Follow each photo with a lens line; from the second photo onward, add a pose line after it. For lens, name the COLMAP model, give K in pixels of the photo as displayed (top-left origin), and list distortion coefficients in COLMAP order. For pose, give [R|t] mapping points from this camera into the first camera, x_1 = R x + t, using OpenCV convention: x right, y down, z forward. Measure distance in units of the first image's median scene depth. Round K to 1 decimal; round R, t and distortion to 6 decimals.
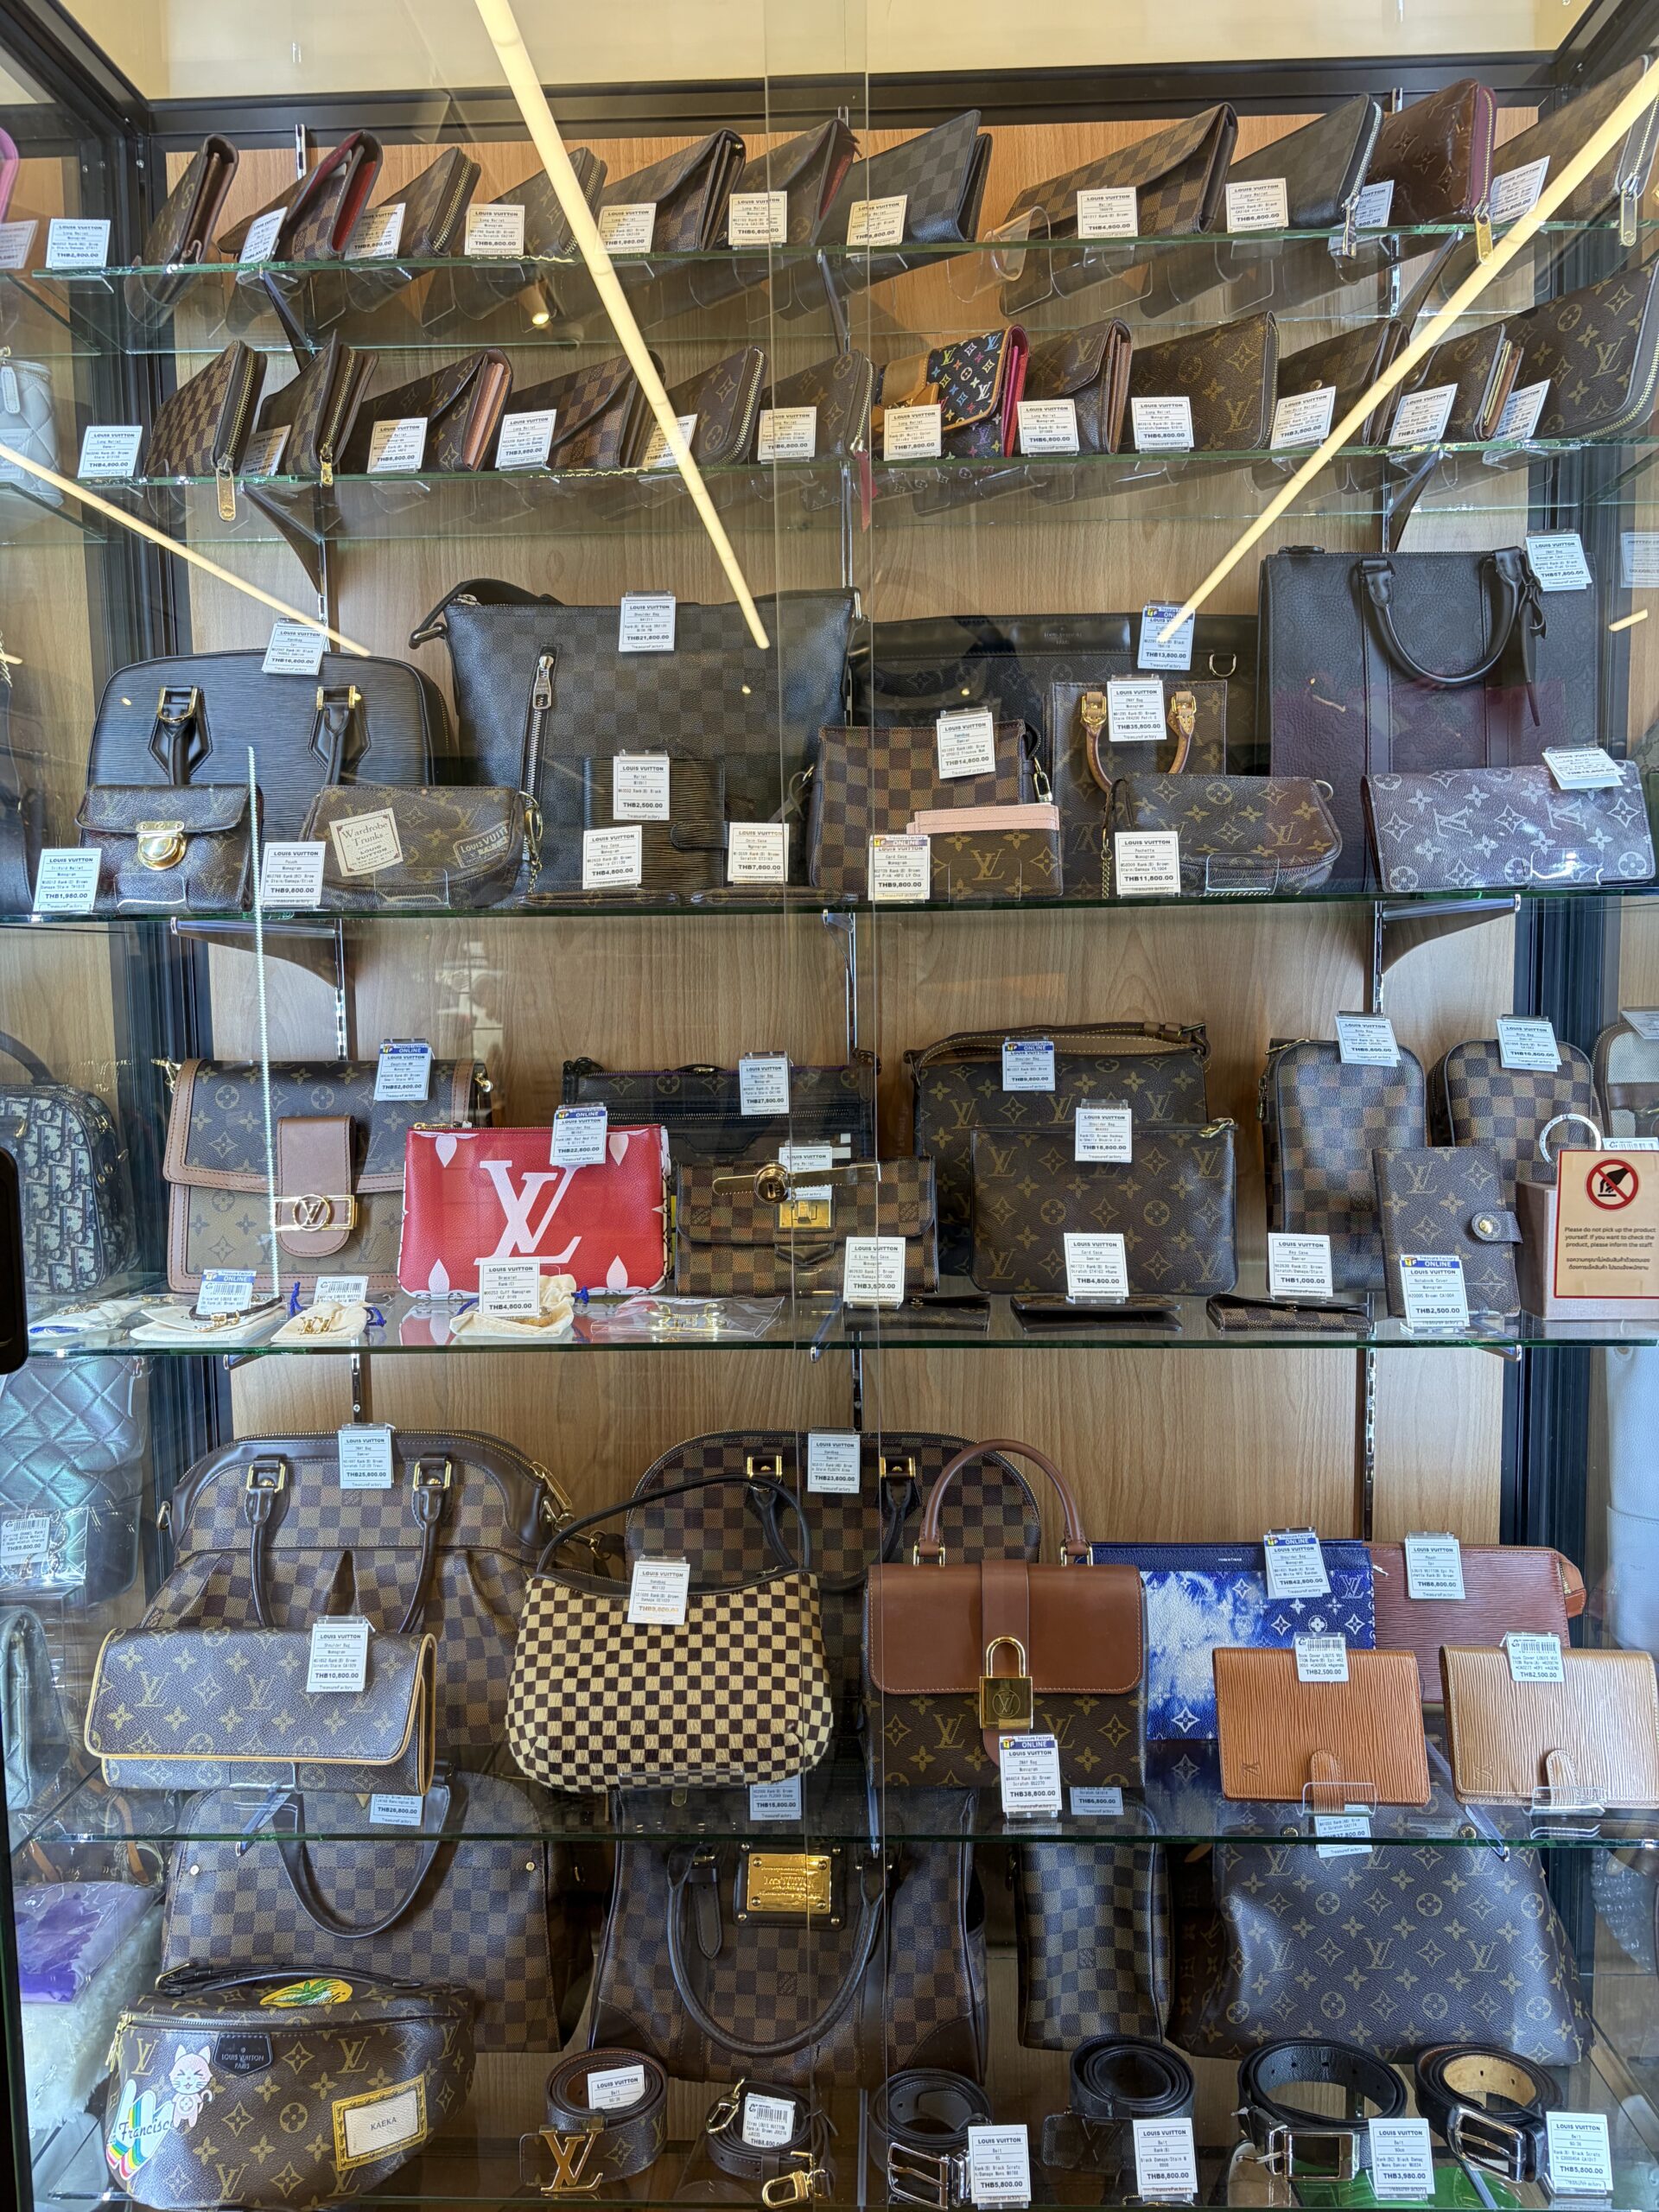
lens RADIAL K [[1672.1, 0, 889.7], [0, 1672.1, 1101.2], [0, 0, 1]] dist [0.021362, -0.039183]
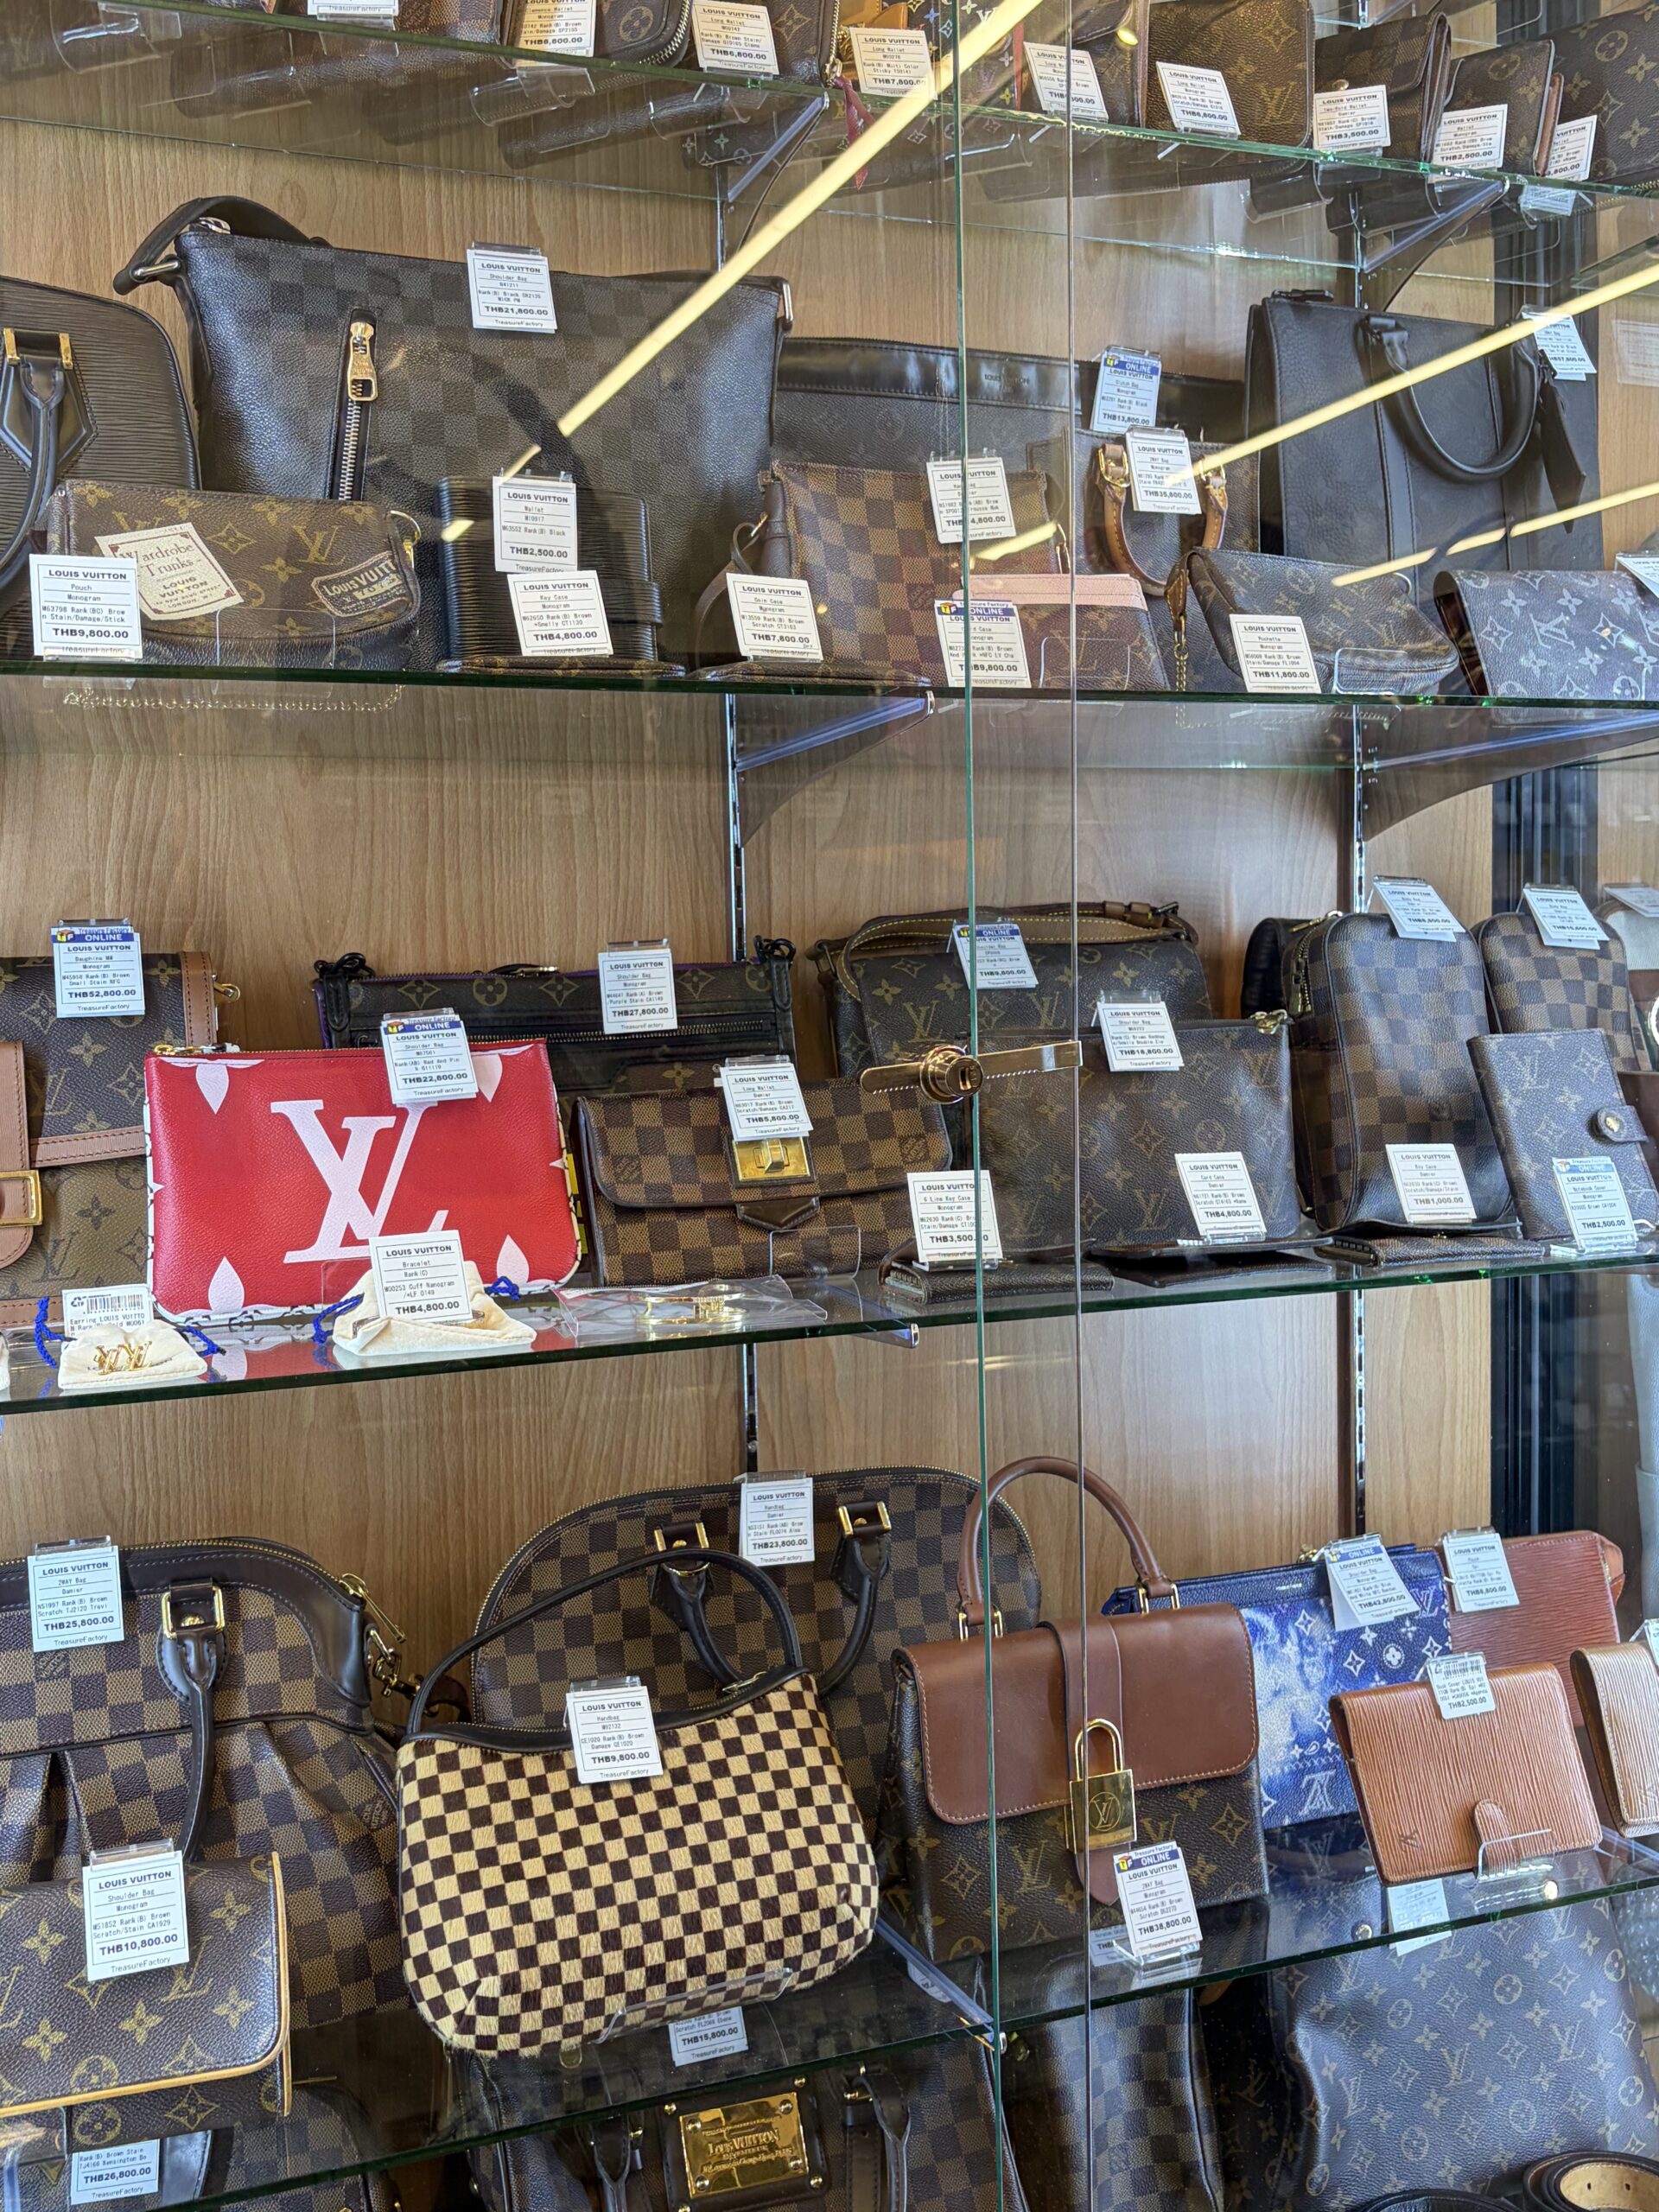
lens RADIAL K [[2125.0, 0, 829.5], [0, 2125.0, 1106.0], [0, 0, 1]] dist [0.018255, -0.040556]
pose [[0.921908, -0.034393, 0.385879, -0.370863], [0.045325, 0.998786, -0.019266, 0.064023], [-0.384748, 0.035251, 0.922348, 0.177441]]
